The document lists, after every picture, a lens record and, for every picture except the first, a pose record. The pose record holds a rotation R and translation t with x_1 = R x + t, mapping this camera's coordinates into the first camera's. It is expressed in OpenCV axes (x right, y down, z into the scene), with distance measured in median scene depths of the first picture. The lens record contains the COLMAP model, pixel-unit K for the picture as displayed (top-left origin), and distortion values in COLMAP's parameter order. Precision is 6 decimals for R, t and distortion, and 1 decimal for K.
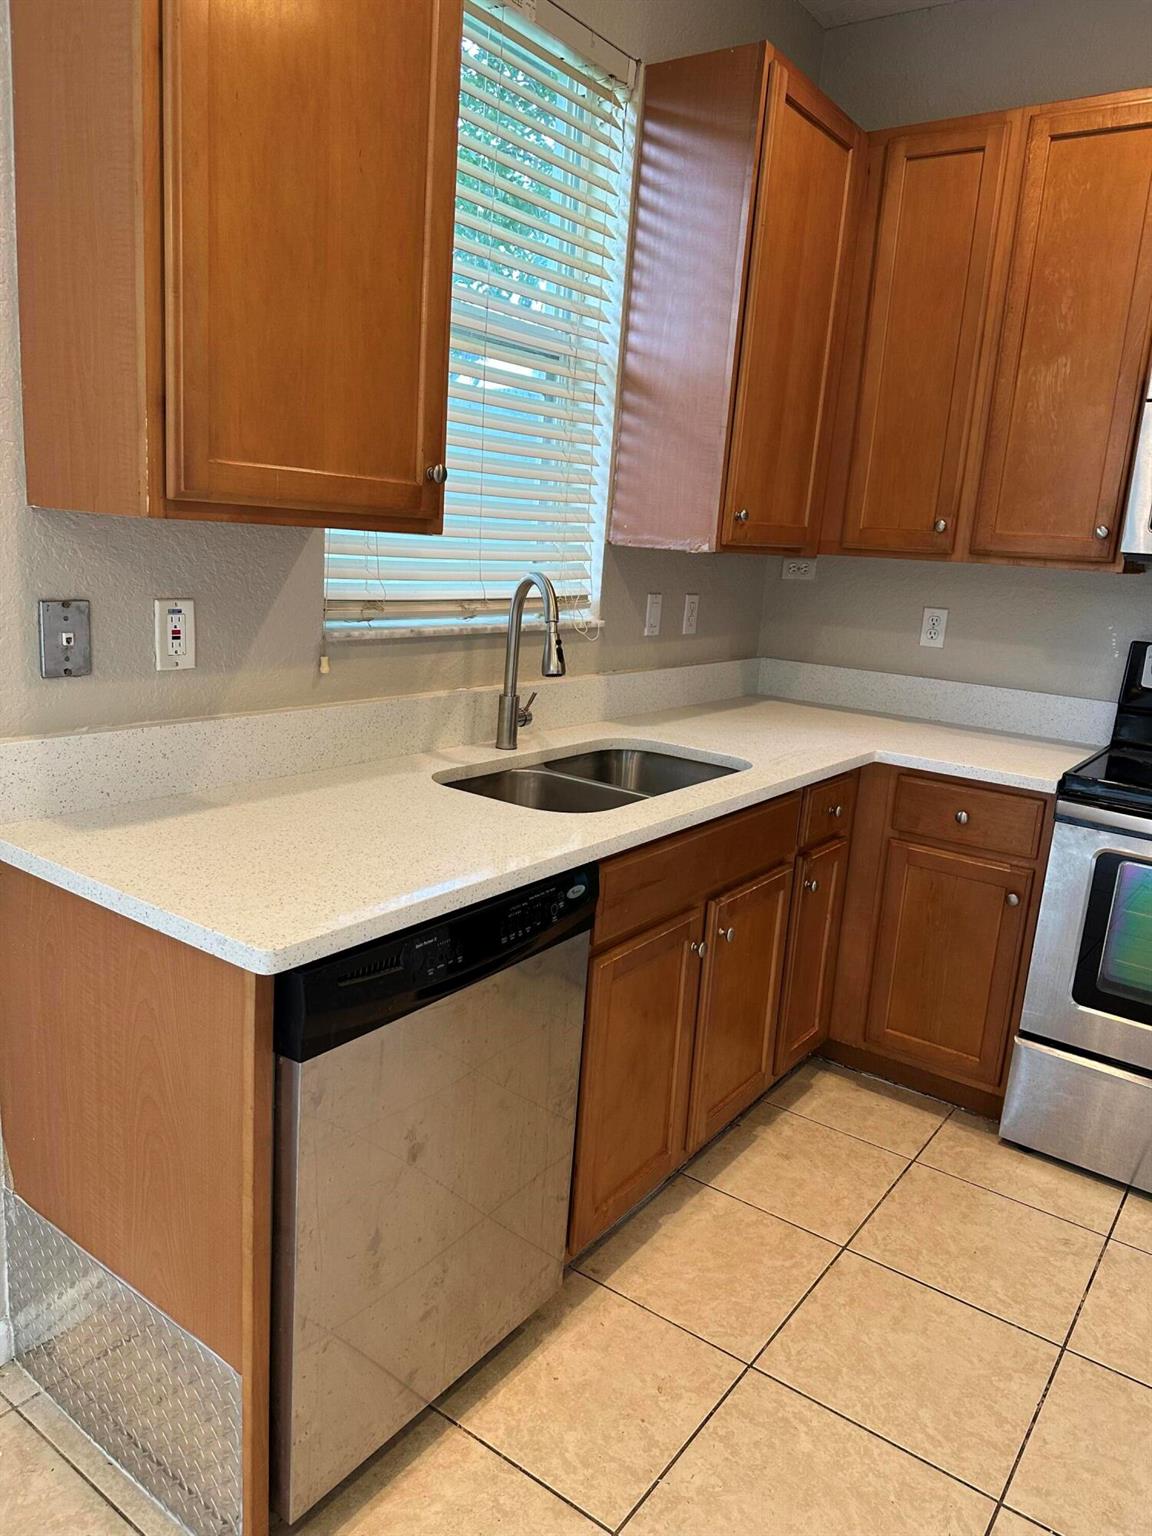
lens RADIAL K [[1090.2, 0, 571.9], [0, 1090.2, 760.4], [0, 0, 1]] dist [0.071177, -0.076346]
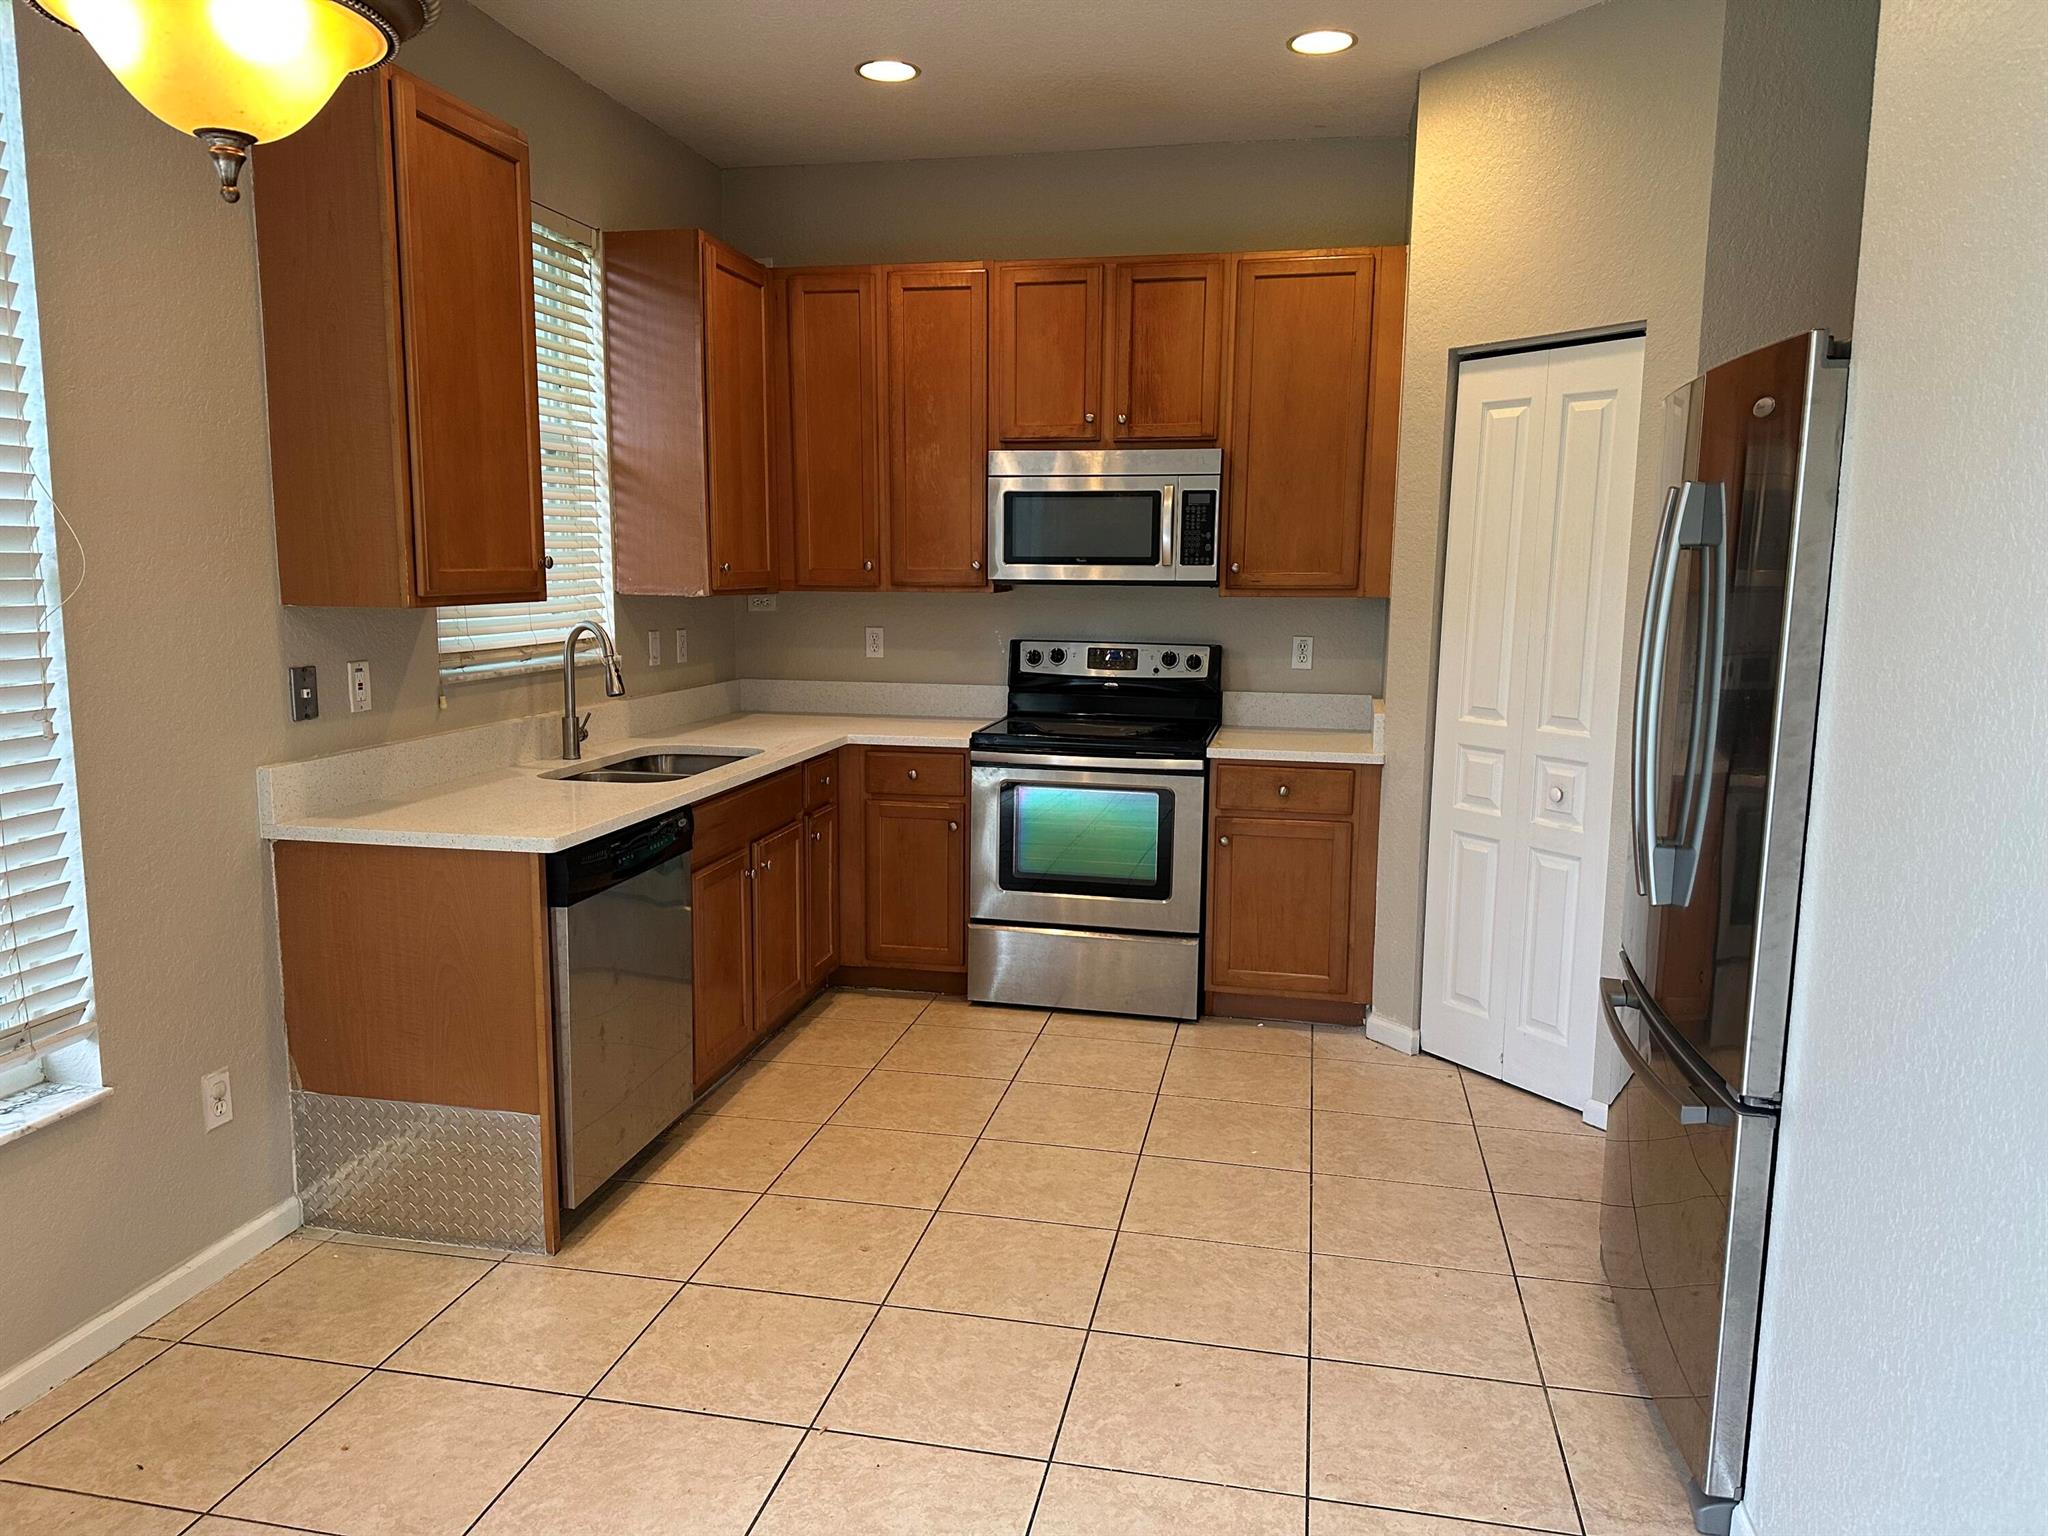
lens RADIAL K [[1422.6, 0, 1015.5], [0, 1422.6, 767.9], [0, 0, 1]] dist [0.155665, -0.278305]
pose [[0.910364, -0.118206, 0.396567, -0.236701], [0.137504, 0.990290, -0.020476, 0.097049], [-0.390296, 0.073170, 0.917777, -0.693450]]
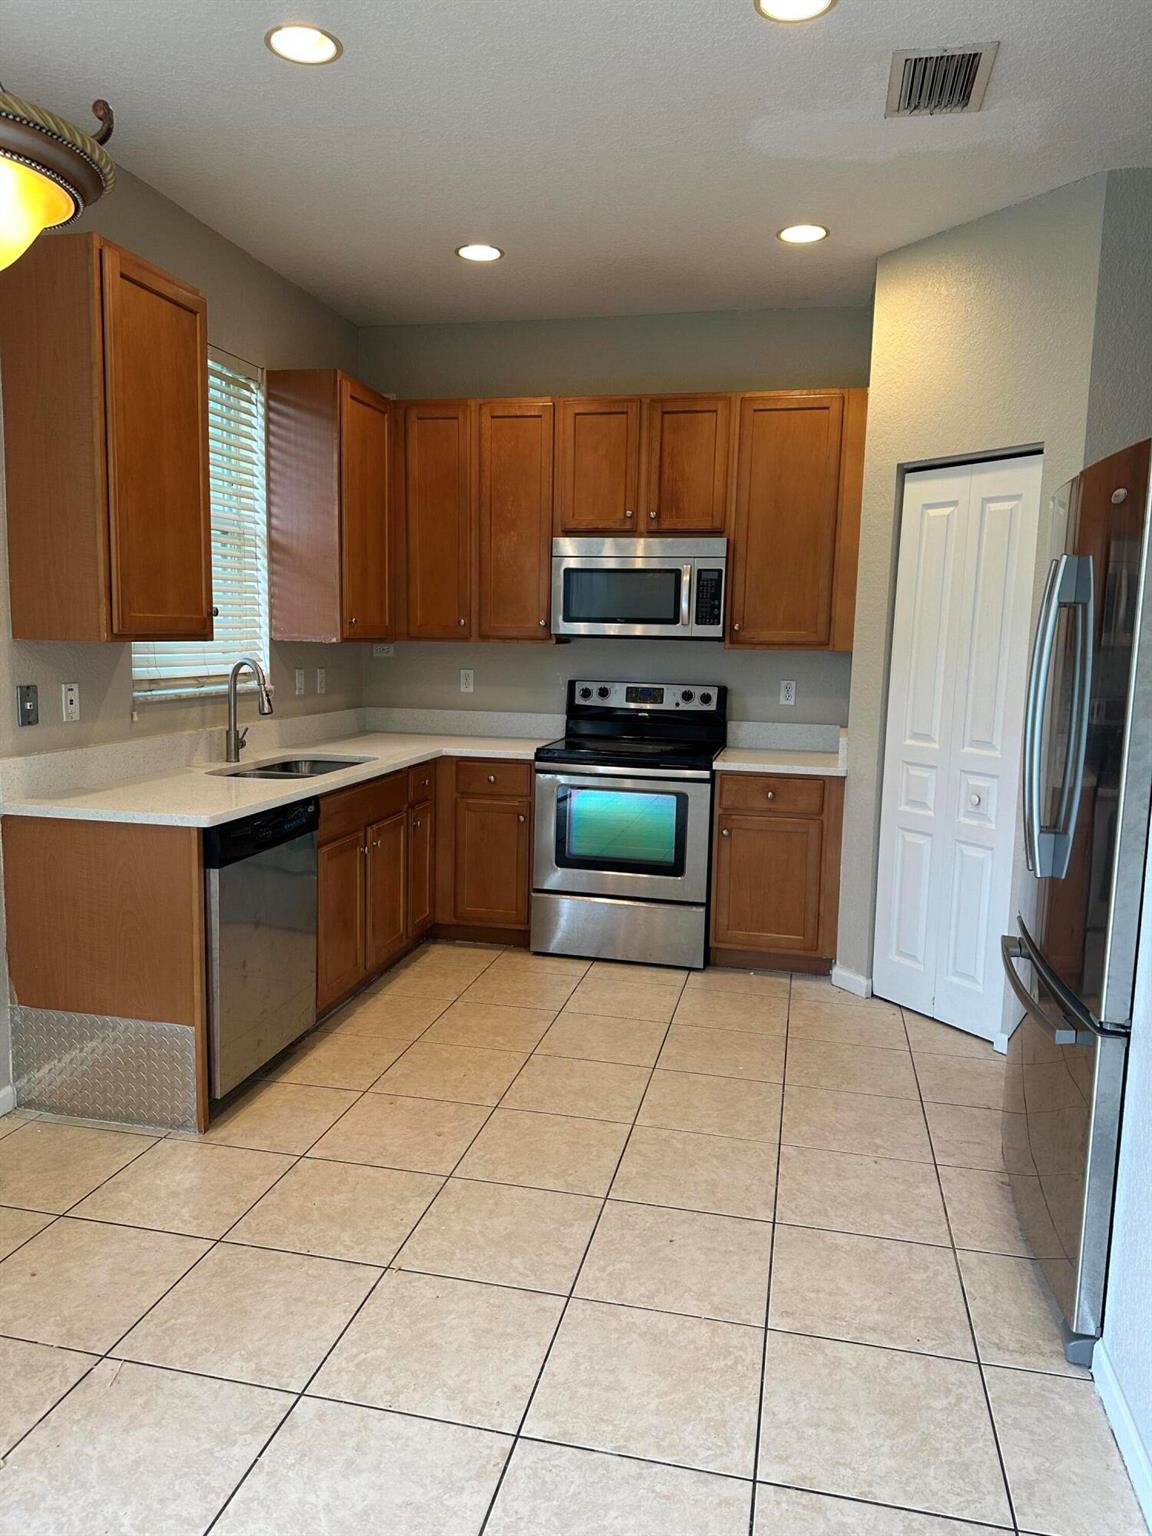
lens RADIAL K [[1066.9, 0, 572.9], [0, 1066.9, 761.9], [0, 0, 1]] dist [0.155665, -0.278305]
pose [[0.916896, -0.094972, 0.387663, -0.208748], [0.121622, 0.991568, -0.044739, 0.118565], [-0.380146, 0.088169, 0.920715, -0.694188]]
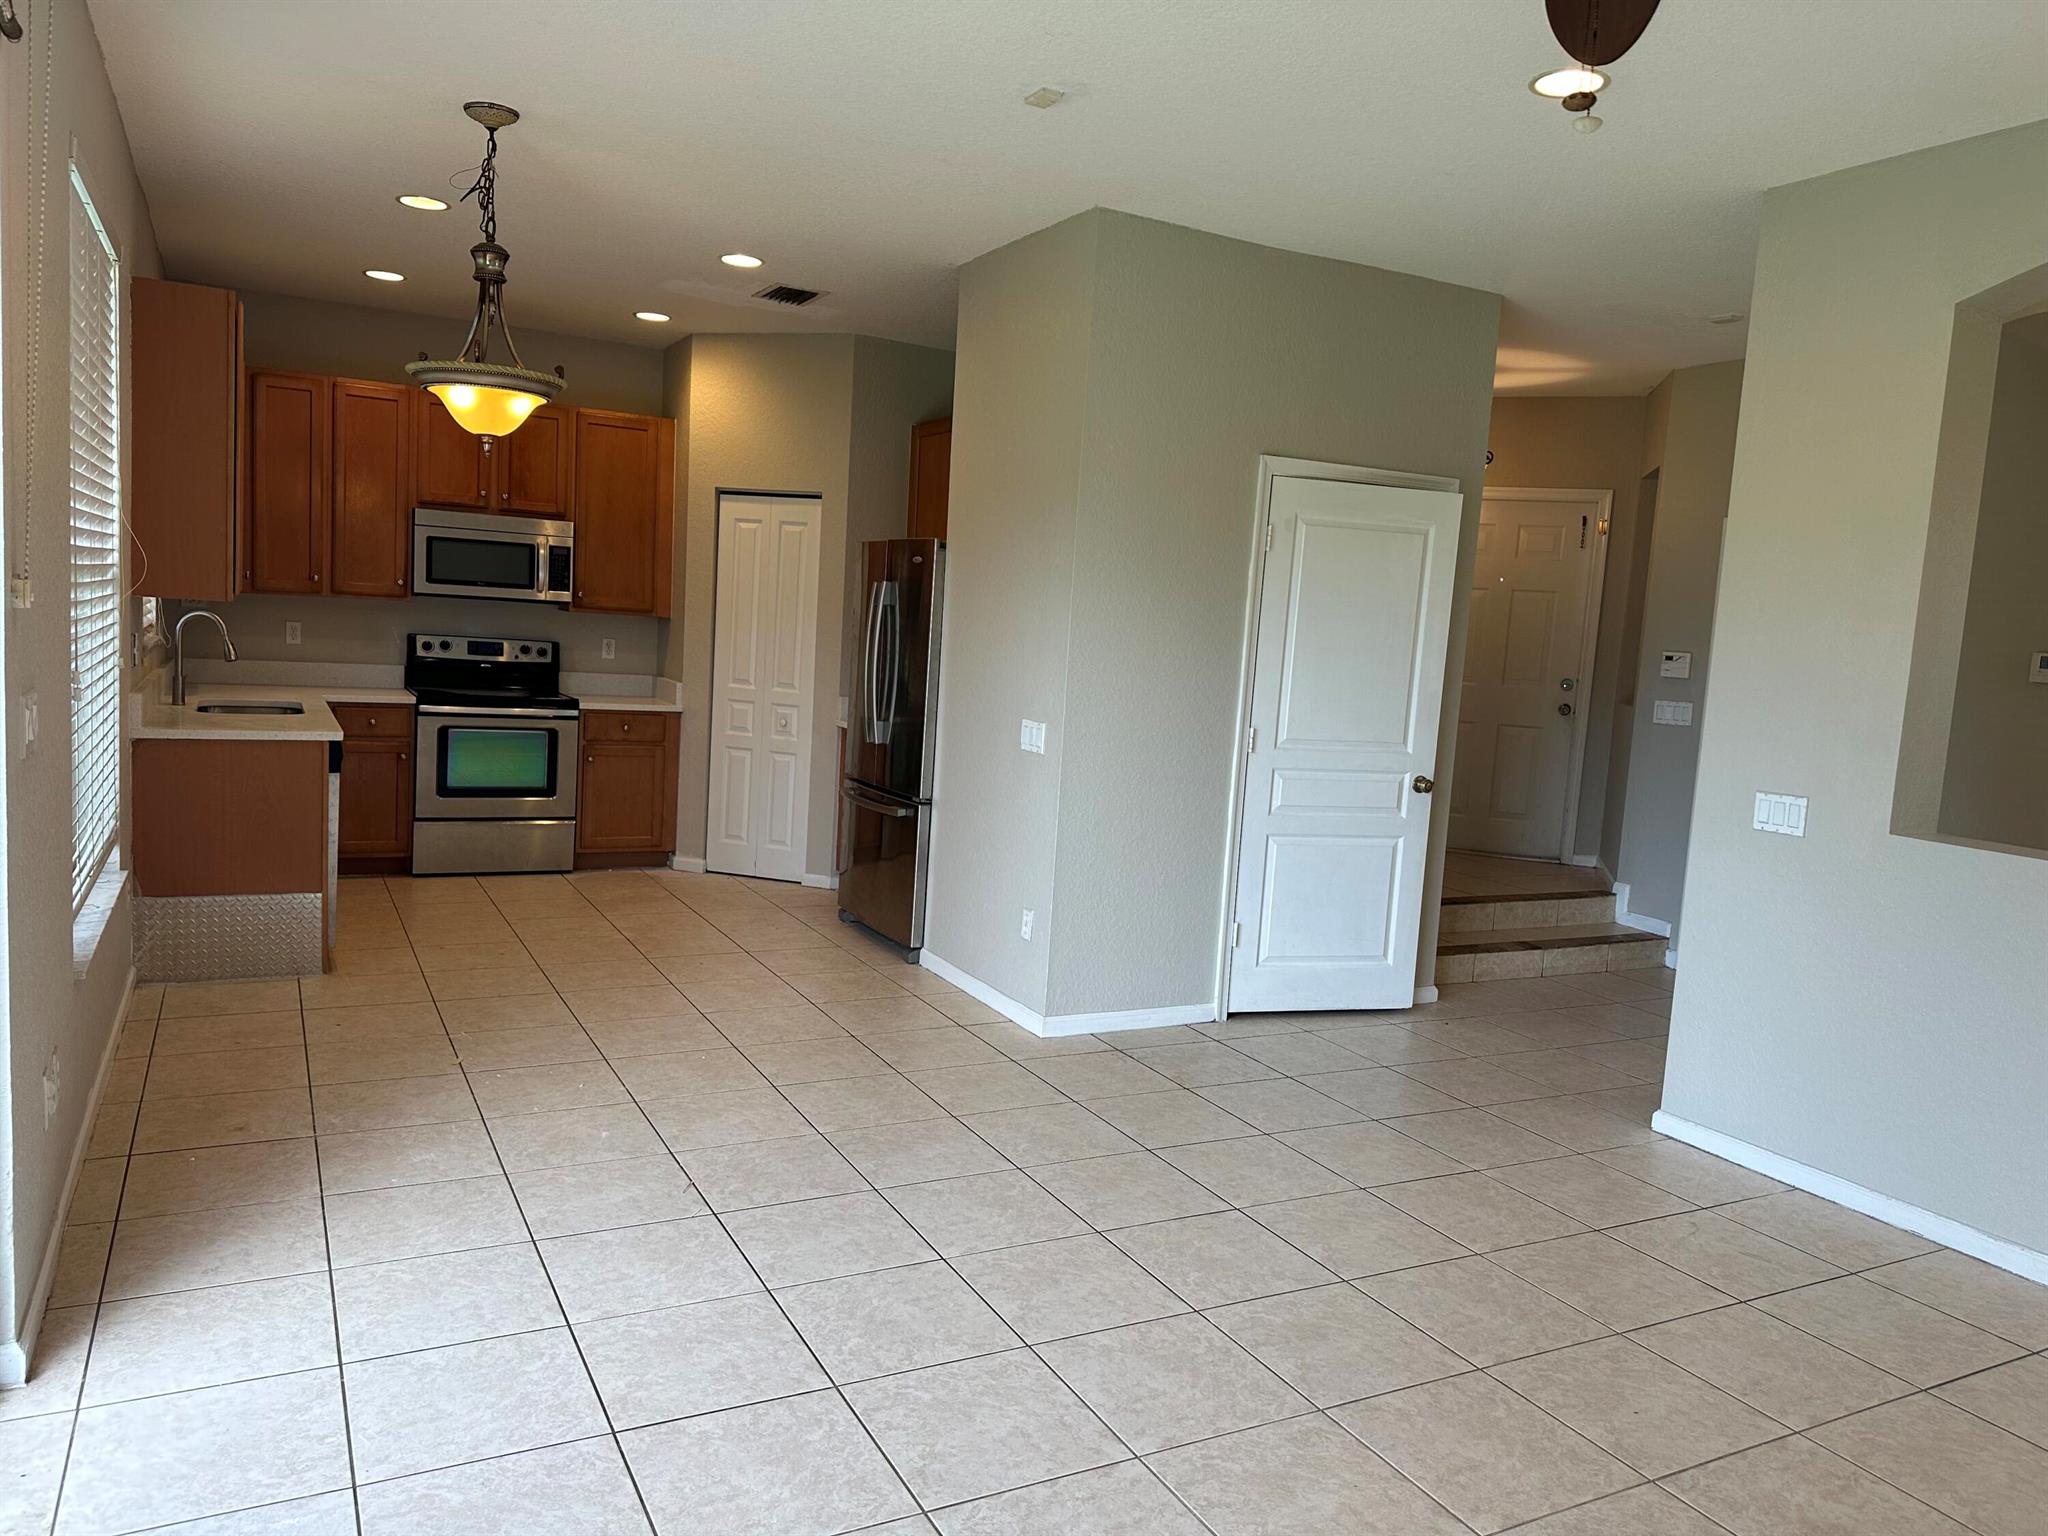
lens RADIAL K [[1422.6, 0, 1015.5], [0, 1422.6, 767.9], [0, 0, 1]] dist [0.155665, -0.278305]
pose [[0.449265, -0.133397, 0.883384, -1.498841], [0.154770, 0.985460, 0.070100, 0.130619], [-0.879891, 0.105228, 0.463378, -1.288680]]
